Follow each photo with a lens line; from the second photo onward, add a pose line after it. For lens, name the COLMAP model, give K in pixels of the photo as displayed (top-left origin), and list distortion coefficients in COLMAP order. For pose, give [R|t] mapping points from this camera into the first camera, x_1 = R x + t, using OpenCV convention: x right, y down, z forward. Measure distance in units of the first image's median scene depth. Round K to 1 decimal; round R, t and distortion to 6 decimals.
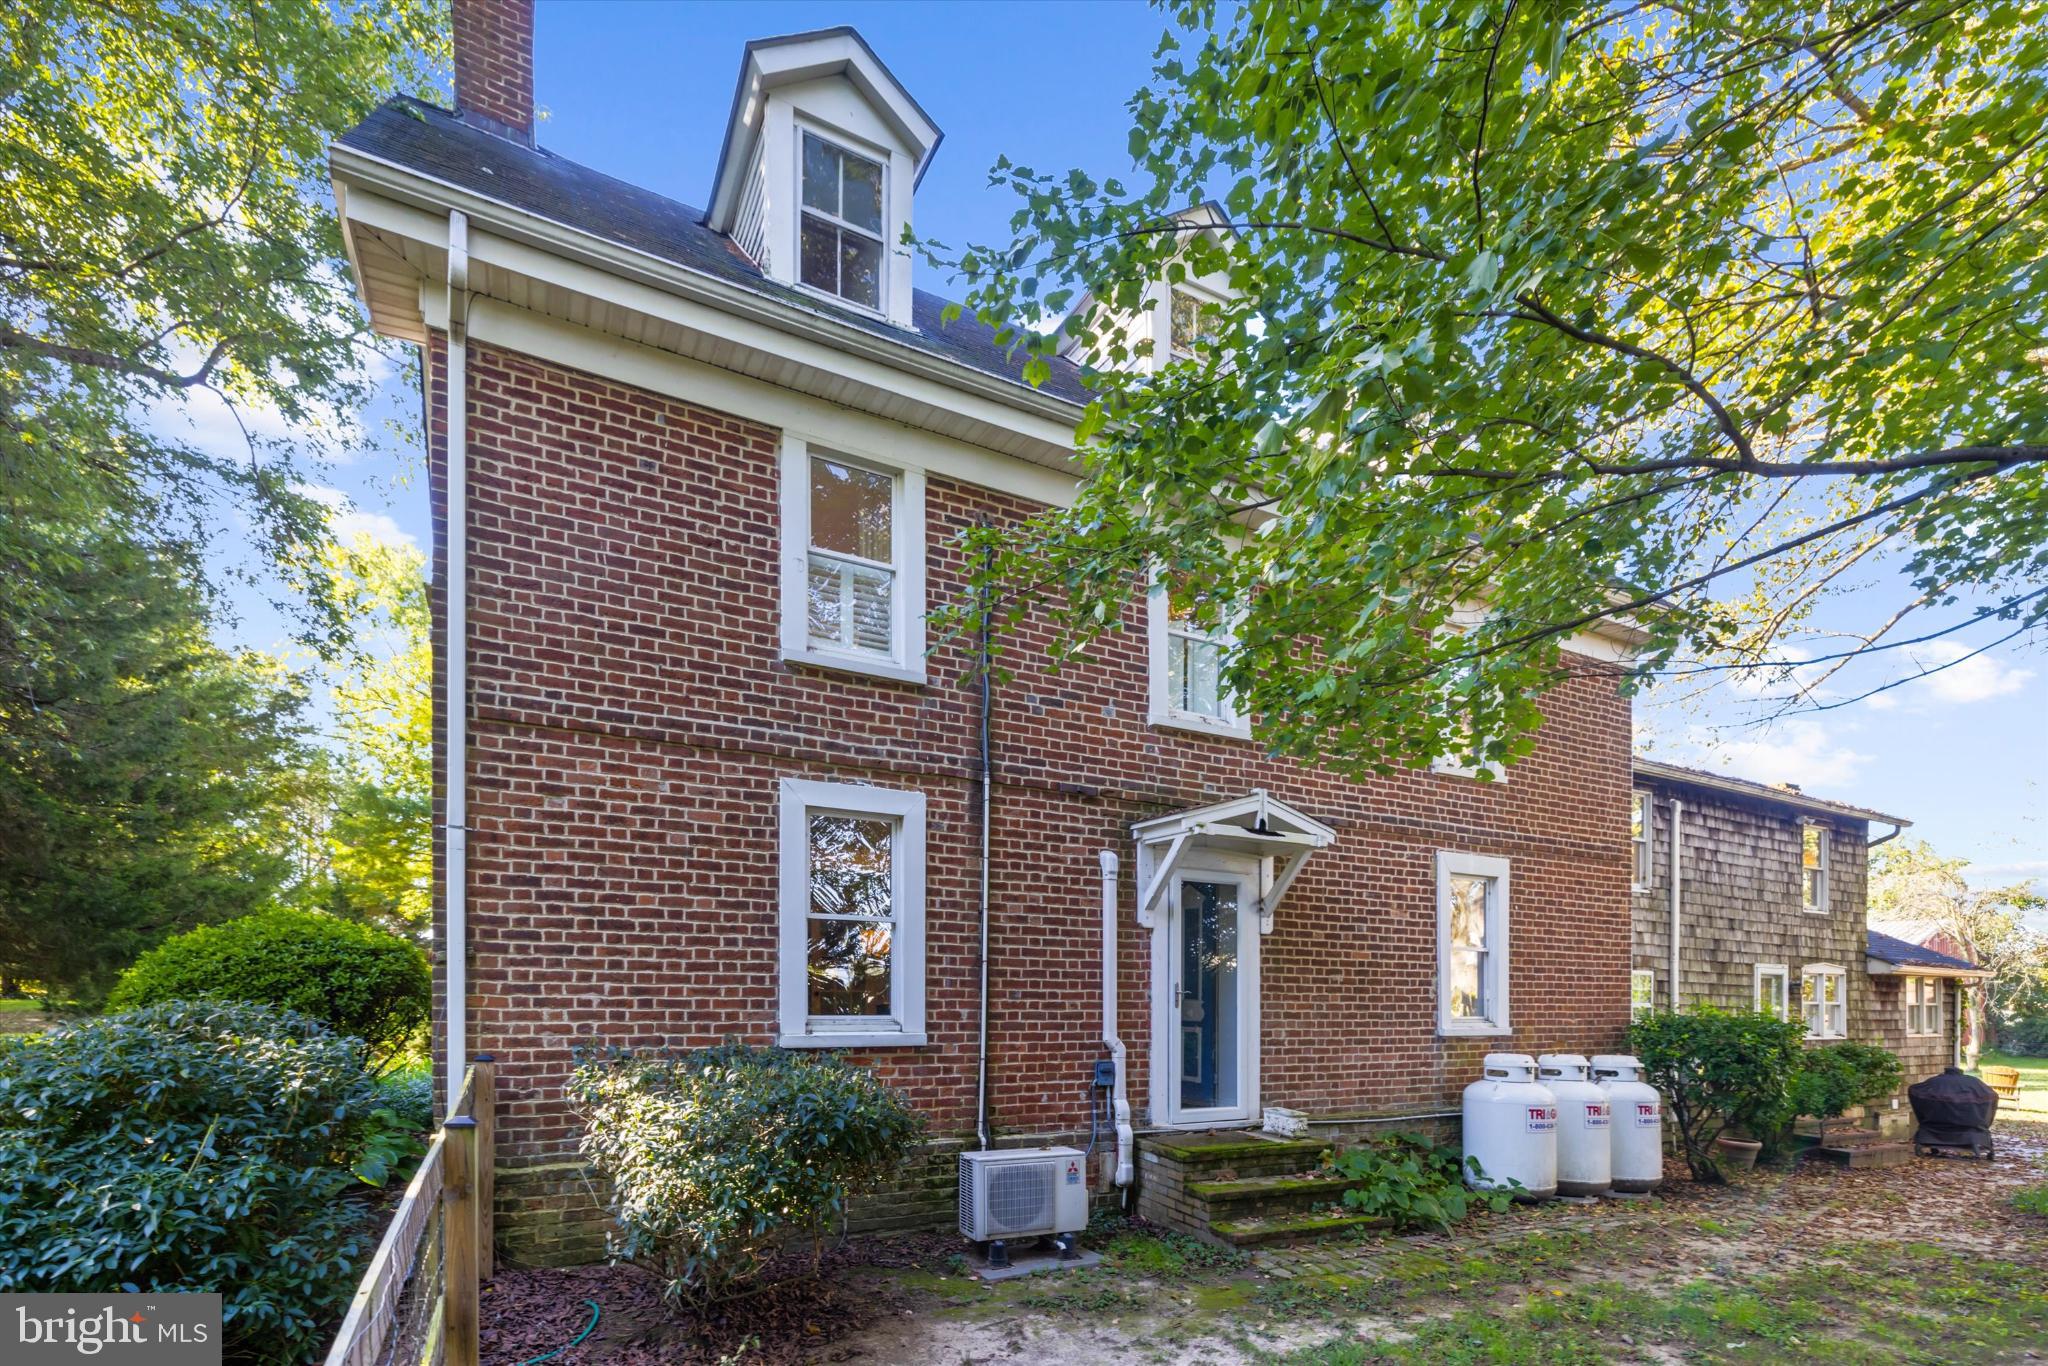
lens RADIAL K [[1591.2, 0, 1000.4], [0, 1591.2, 683.0], [0, 0, 1]] dist [0.000545, -0.002431]
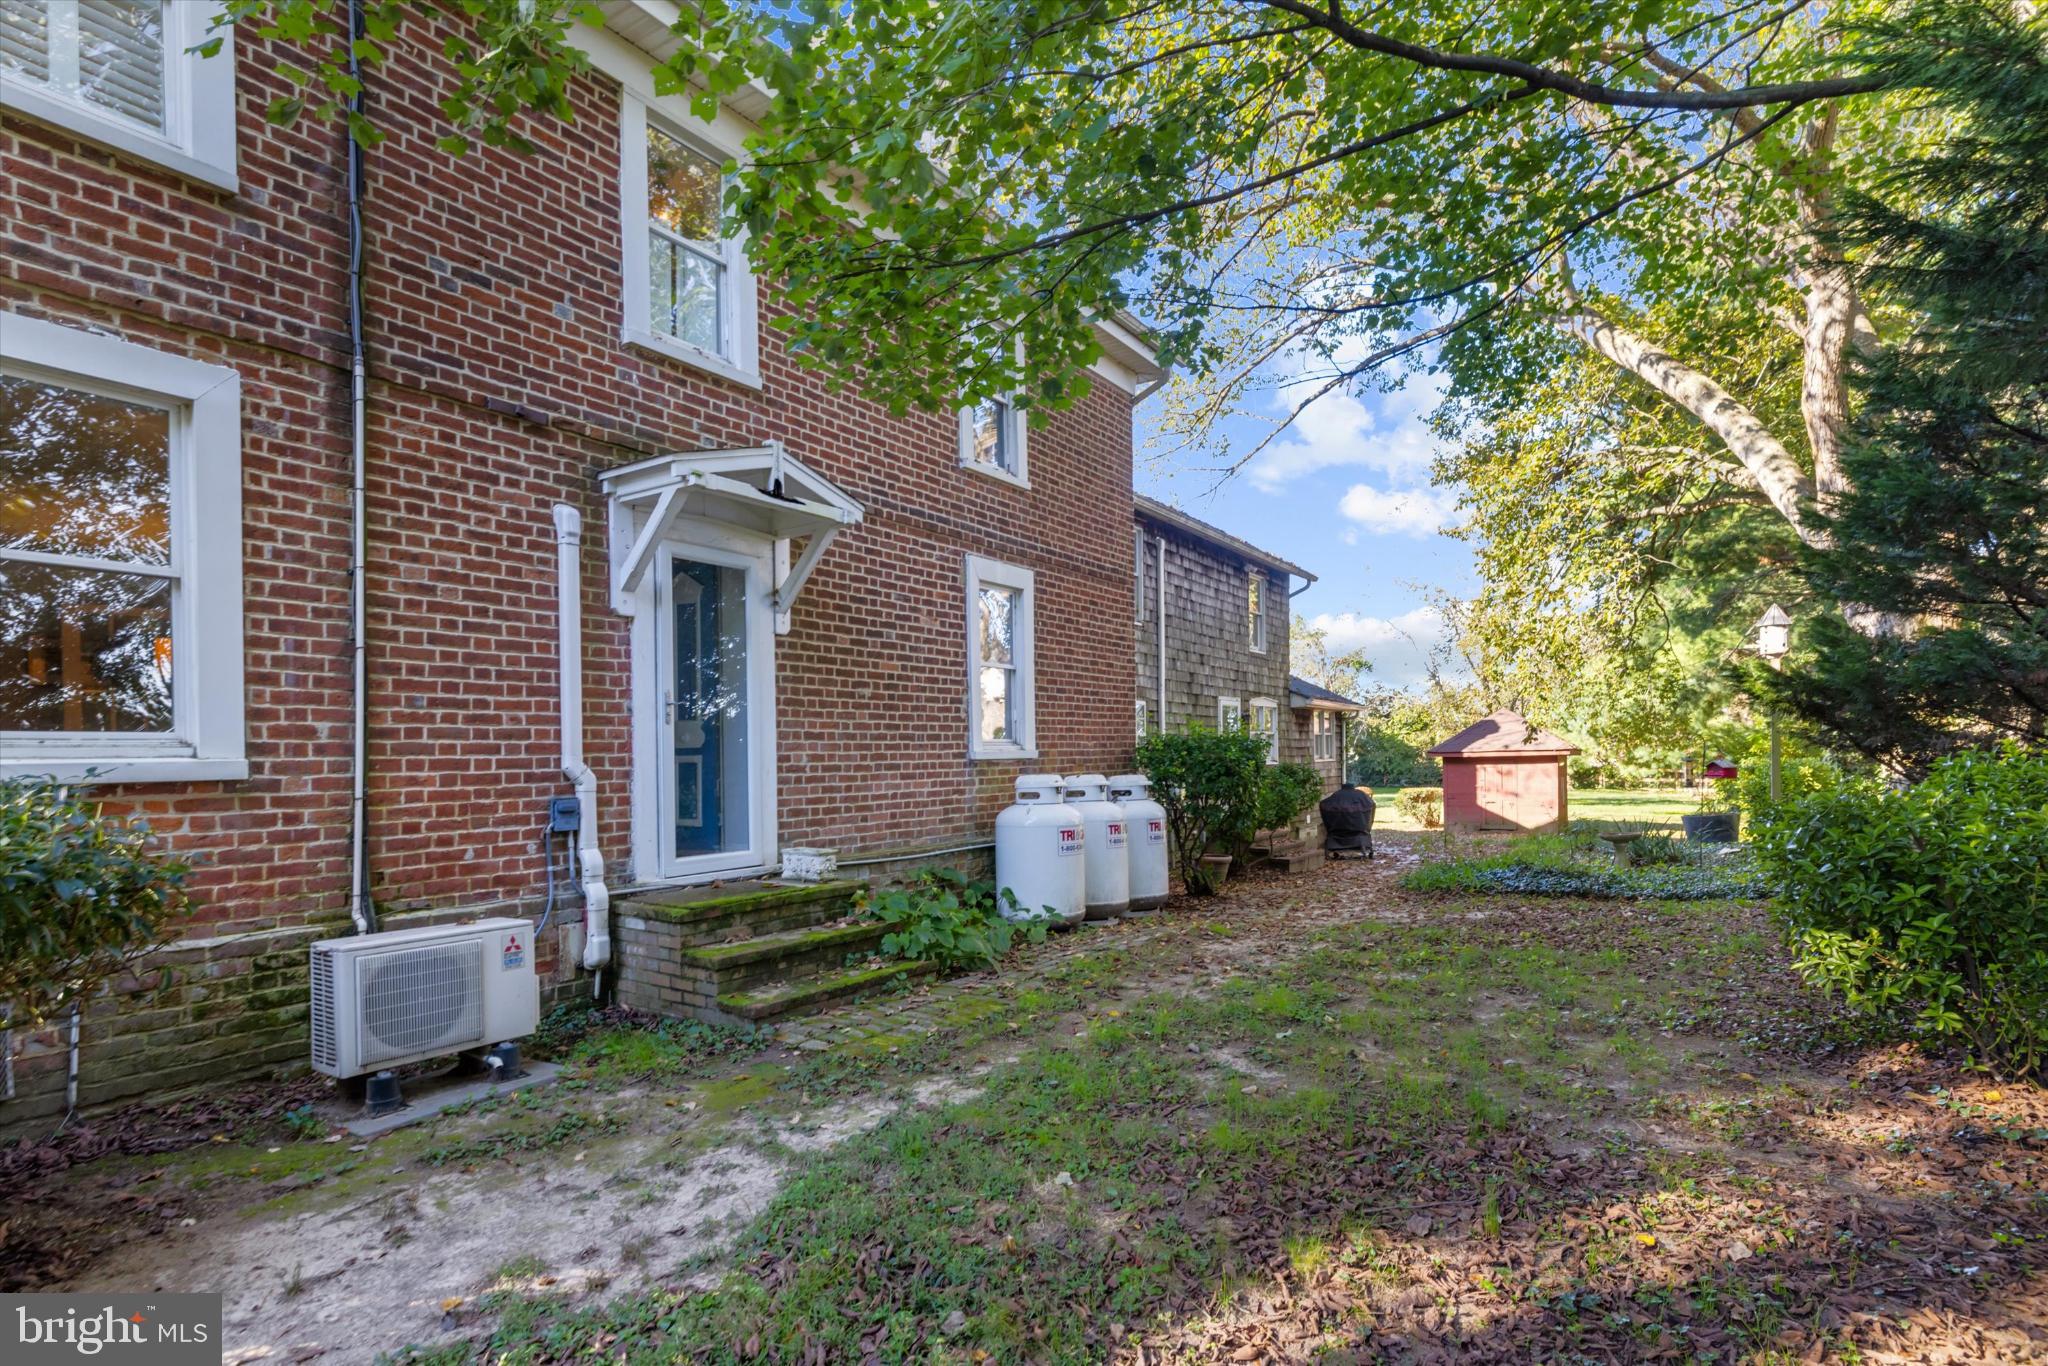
lens RADIAL K [[963.5, 0, 1024.0], [0, 963.5, 683.0], [0, 0, 1]] dist [-0.003392, 0.000269]
pose [[0.892985, -0.009778, 0.449981, 0.055354], [0.028135, 0.999022, -0.034124, 0.205943], [-0.449207, 0.043132, 0.892386, 0.508495]]
